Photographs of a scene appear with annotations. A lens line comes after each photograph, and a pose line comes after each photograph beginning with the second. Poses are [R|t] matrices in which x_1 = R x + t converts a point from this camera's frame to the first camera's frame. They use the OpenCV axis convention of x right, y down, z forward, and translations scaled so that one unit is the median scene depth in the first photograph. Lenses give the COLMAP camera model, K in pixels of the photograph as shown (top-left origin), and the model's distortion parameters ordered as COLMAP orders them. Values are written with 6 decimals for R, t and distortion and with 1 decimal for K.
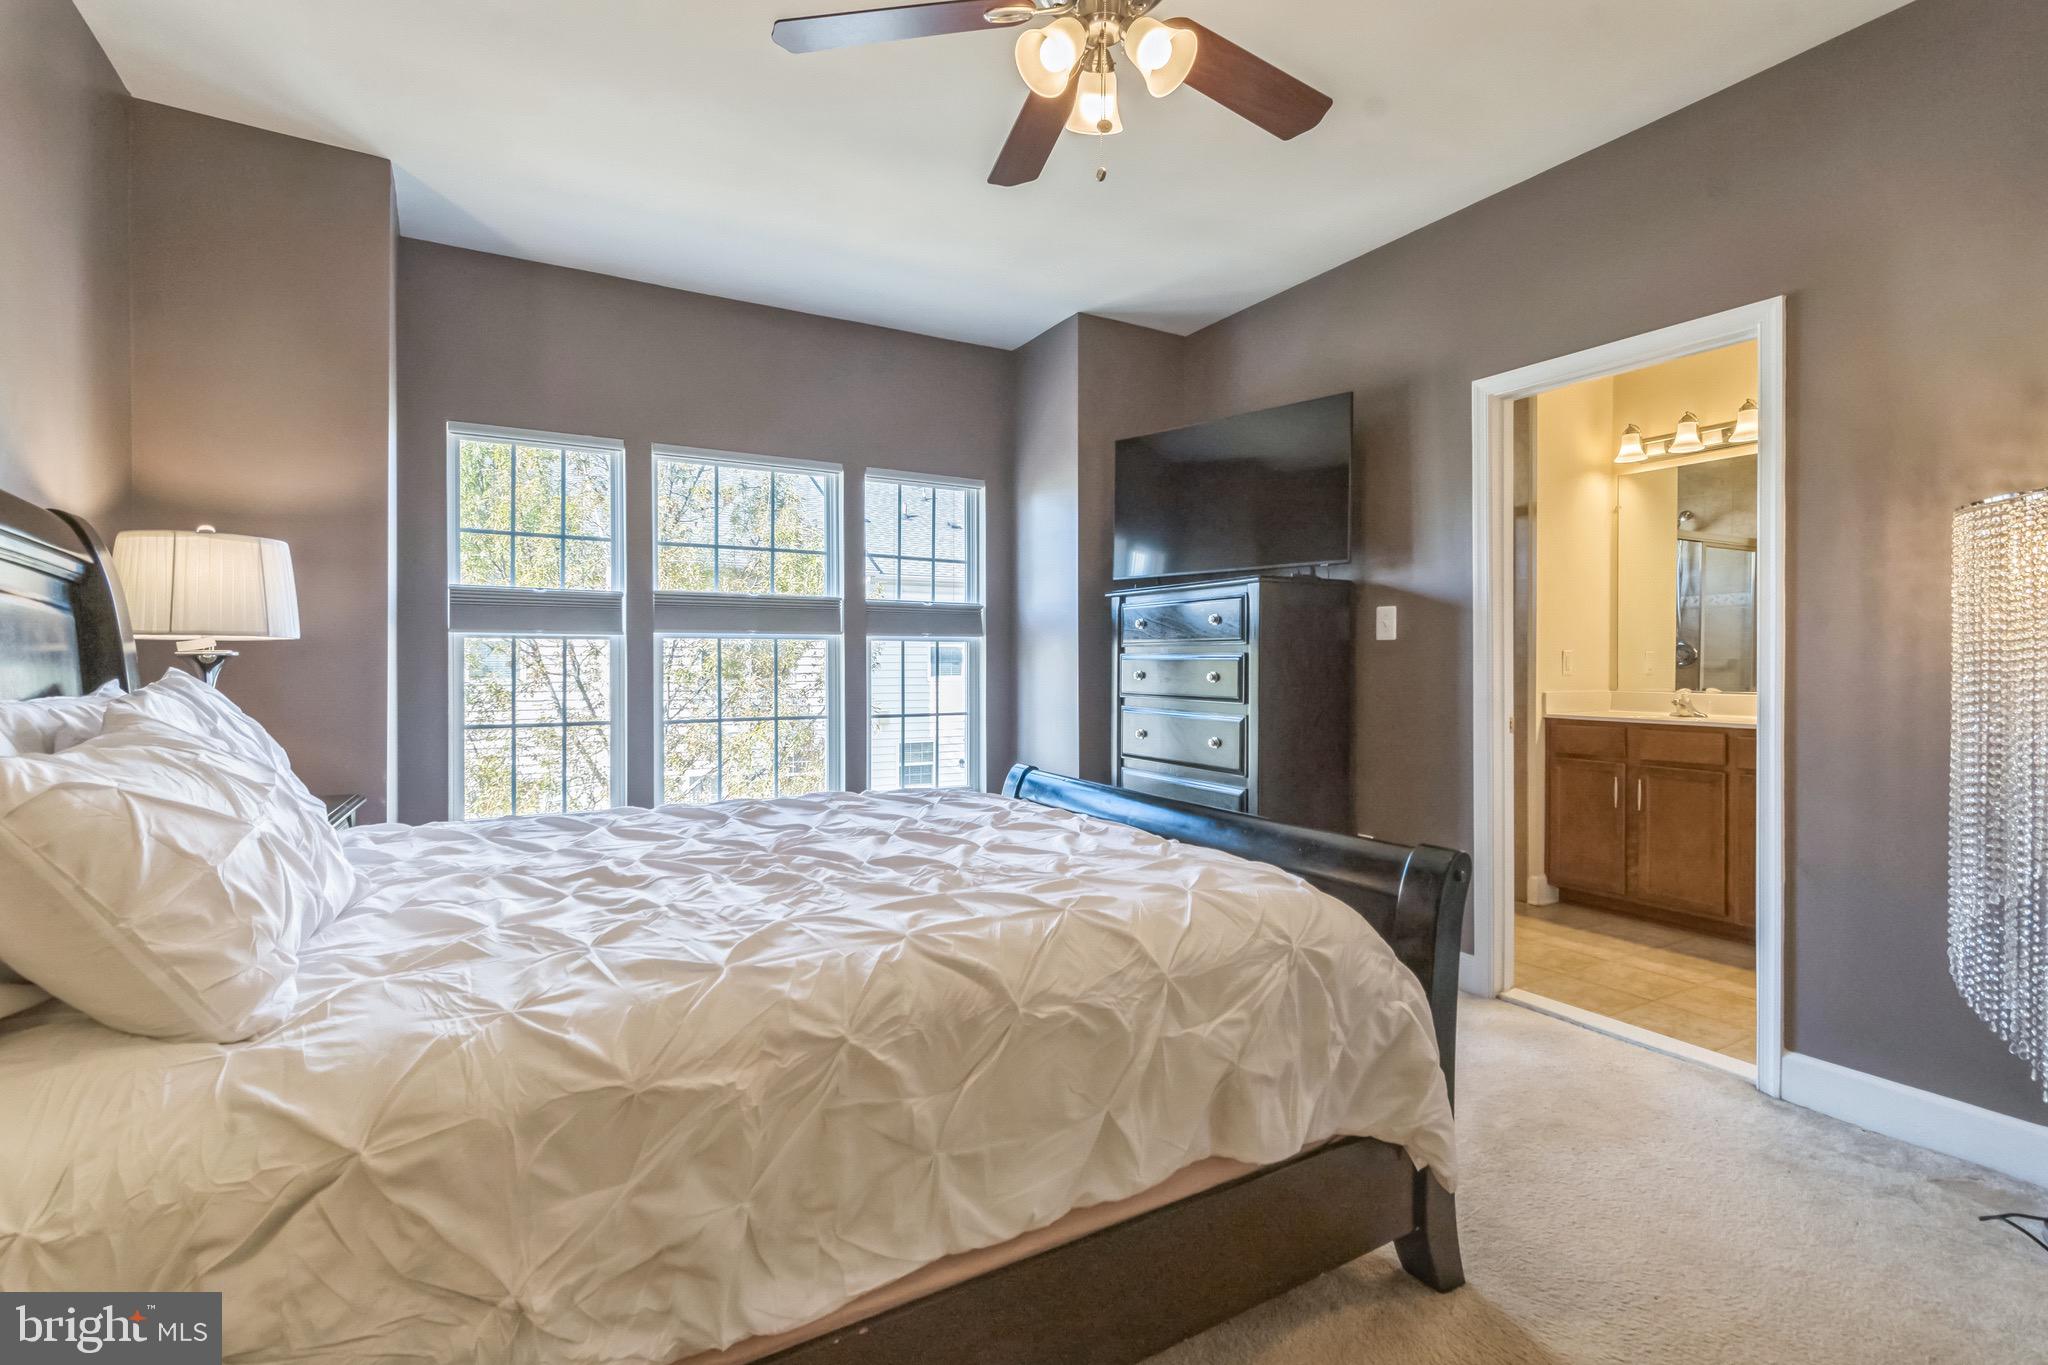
lens RADIAL K [[947.6, 0, 1018.3], [0, 947.6, 651.0], [0, 0, 1]] dist [0.001065, -0.000632]
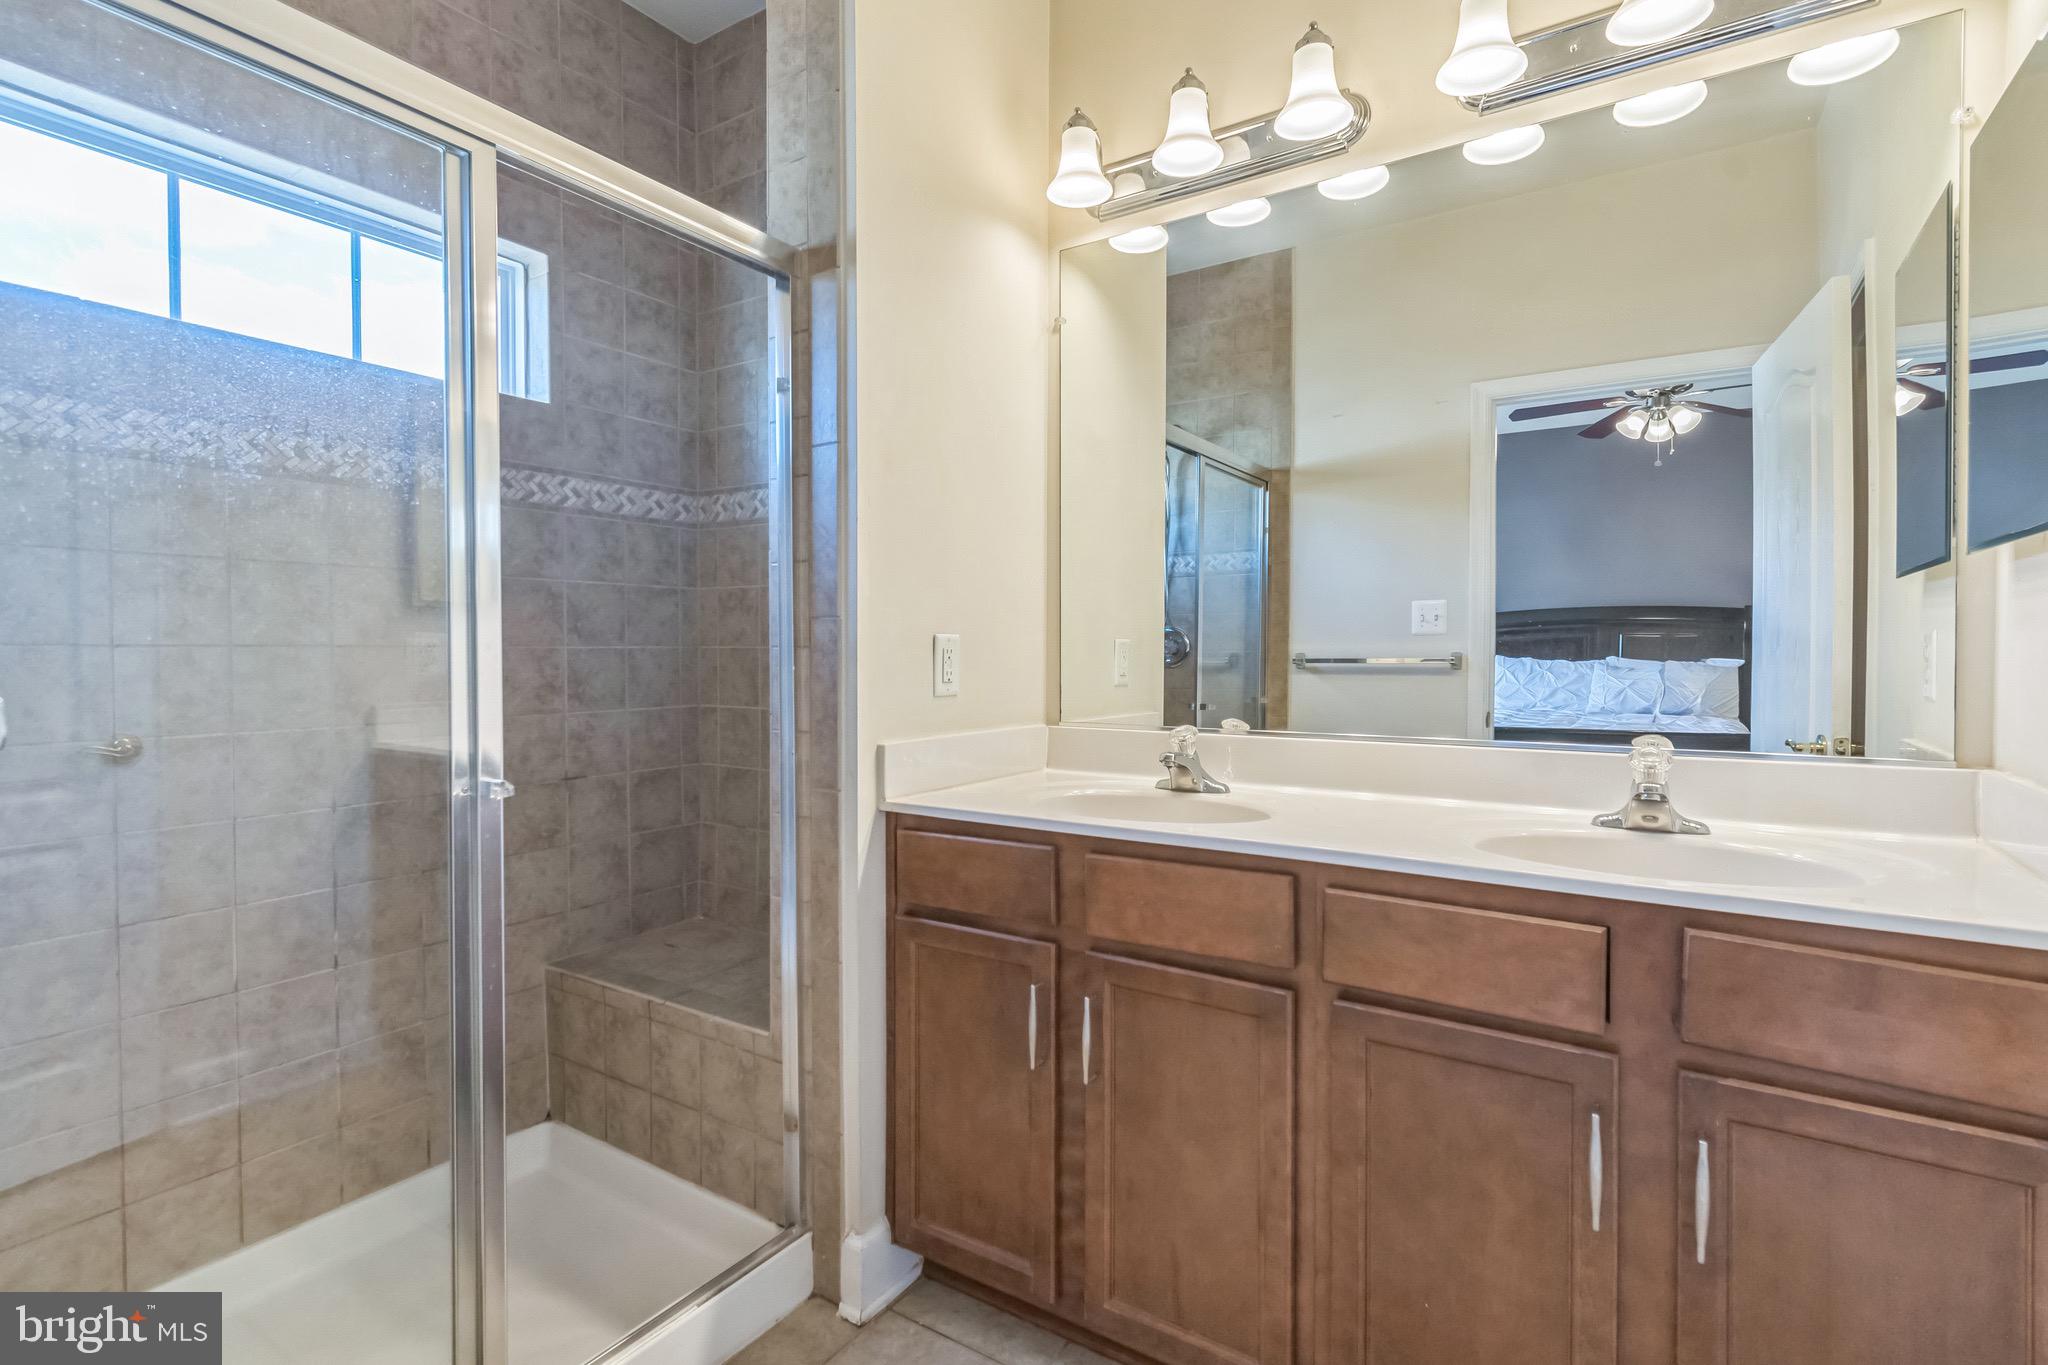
lens RADIAL K [[947.6, 0, 1018.3], [0, 947.6, 651.0], [0, 0, 1]] dist [0.001065, -0.000632]
pose [[0.895150, -0.004348, 0.445743, 0.434479], [0.002422, 0.999985, 0.004891, 0.003813], [-0.445758, -0.003299, 0.895148, 0.634919]]
